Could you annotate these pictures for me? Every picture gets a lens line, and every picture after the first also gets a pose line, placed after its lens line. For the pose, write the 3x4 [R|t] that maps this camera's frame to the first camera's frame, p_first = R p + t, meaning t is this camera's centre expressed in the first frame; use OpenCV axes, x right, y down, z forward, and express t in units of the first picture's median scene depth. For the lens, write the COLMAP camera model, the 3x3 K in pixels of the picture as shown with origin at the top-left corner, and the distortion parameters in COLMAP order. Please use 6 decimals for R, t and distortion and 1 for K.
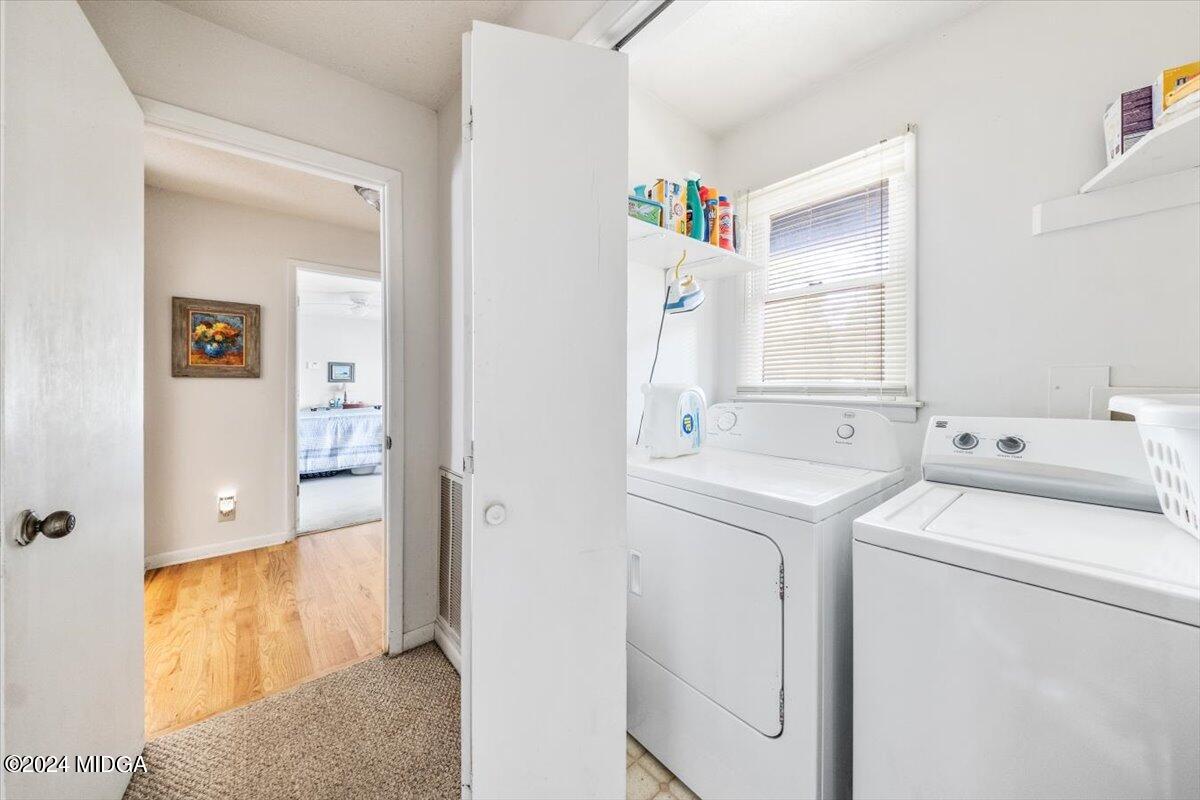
lens RADIAL K [[407.9, 0, 599.0], [0, 407.9, 397.1], [0, 0, 1]] dist [0.014273, -0.010050]
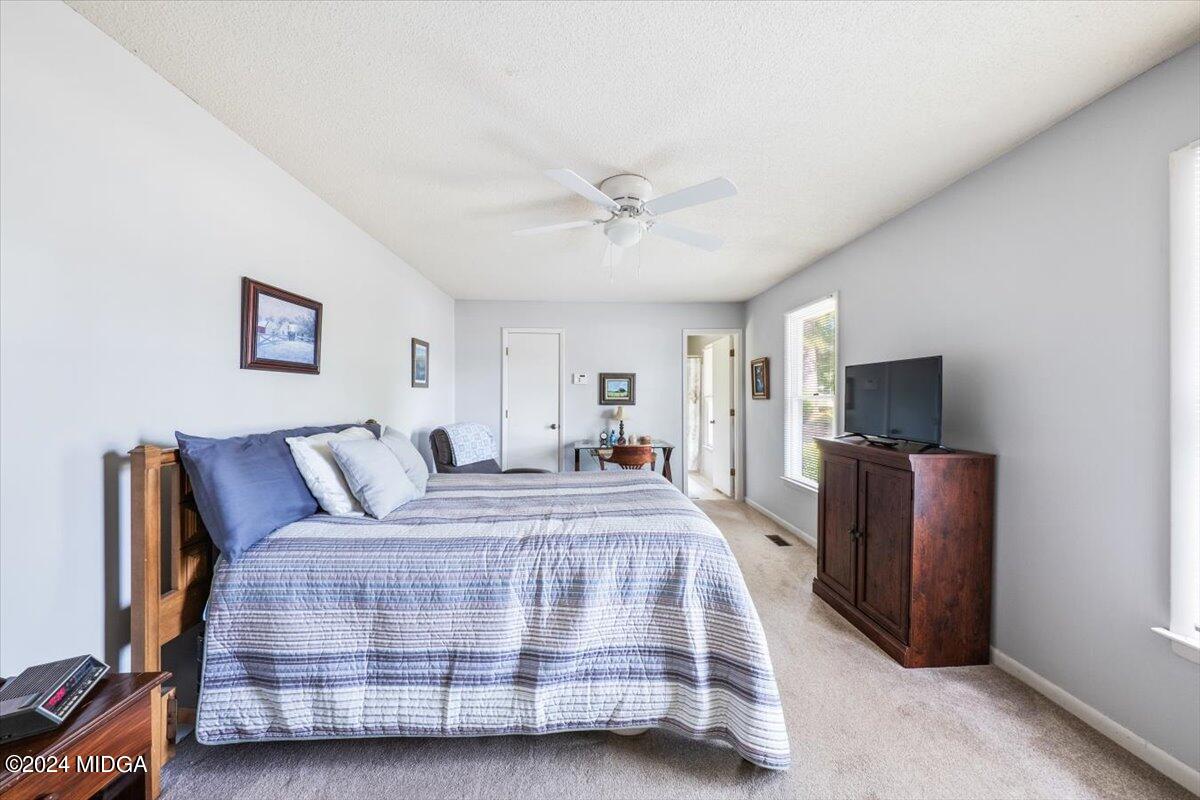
lens RADIAL K [[407.9, 0, 599.0], [0, 407.9, 397.1], [0, 0, 1]] dist [0.014273, -0.010050]
pose [[0.784718, -0.006151, -0.619822, -0.272848], [-0.013347, 0.999551, -0.026818, -0.031976], [0.619709, 0.029318, 0.784284, 0.510649]]
